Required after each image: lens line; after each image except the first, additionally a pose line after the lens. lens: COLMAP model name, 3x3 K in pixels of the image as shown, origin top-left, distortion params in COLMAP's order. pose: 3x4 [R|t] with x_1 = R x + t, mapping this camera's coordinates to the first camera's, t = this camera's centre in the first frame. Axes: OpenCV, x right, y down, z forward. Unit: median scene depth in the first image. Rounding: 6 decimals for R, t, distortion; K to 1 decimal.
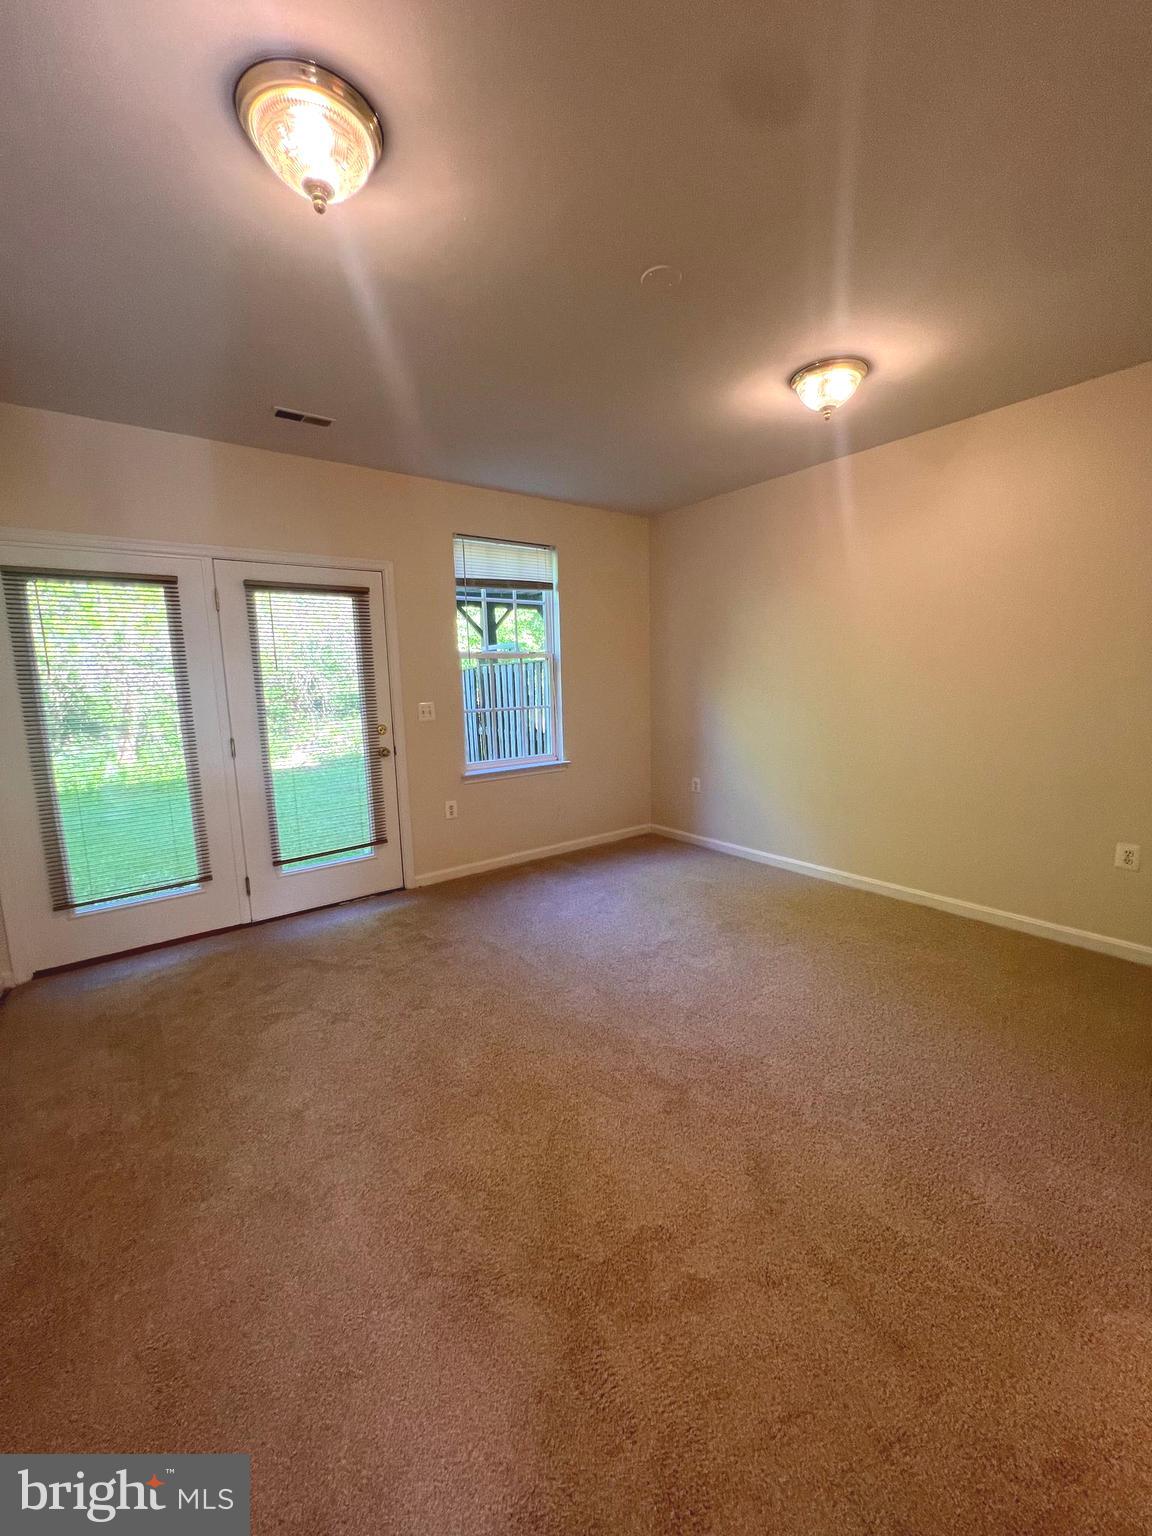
lens RADIAL K [[616.9, 0, 575.8], [0, 616.9, 766.6], [0, 0, 1]] dist [-0.001112, 0.000653]
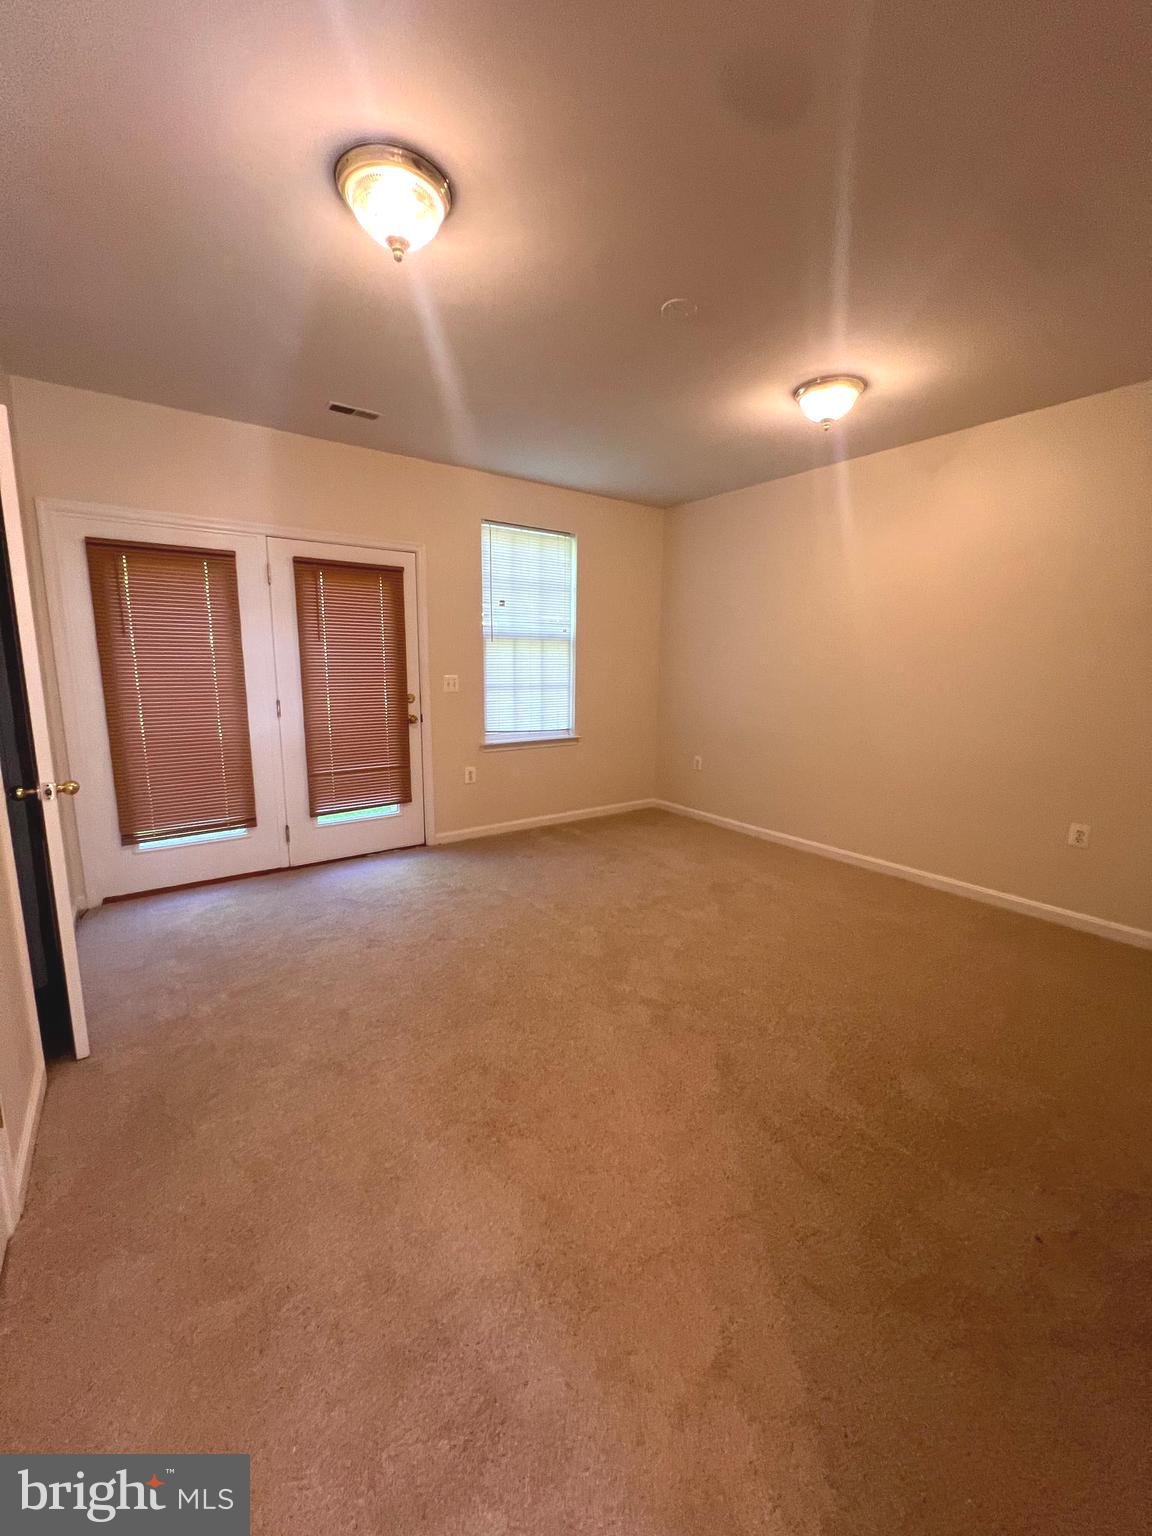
lens RADIAL K [[616.3, 0, 576.0], [0, 616.3, 766.5], [0, 0, 1]] dist [-0.000812, 0.000657]
pose [[0.999140, 0.039590, -0.012356, -0.004357], [-0.039262, 0.998897, 0.025749, 0.032297], [0.013362, -0.025241, 0.999592, -0.138136]]
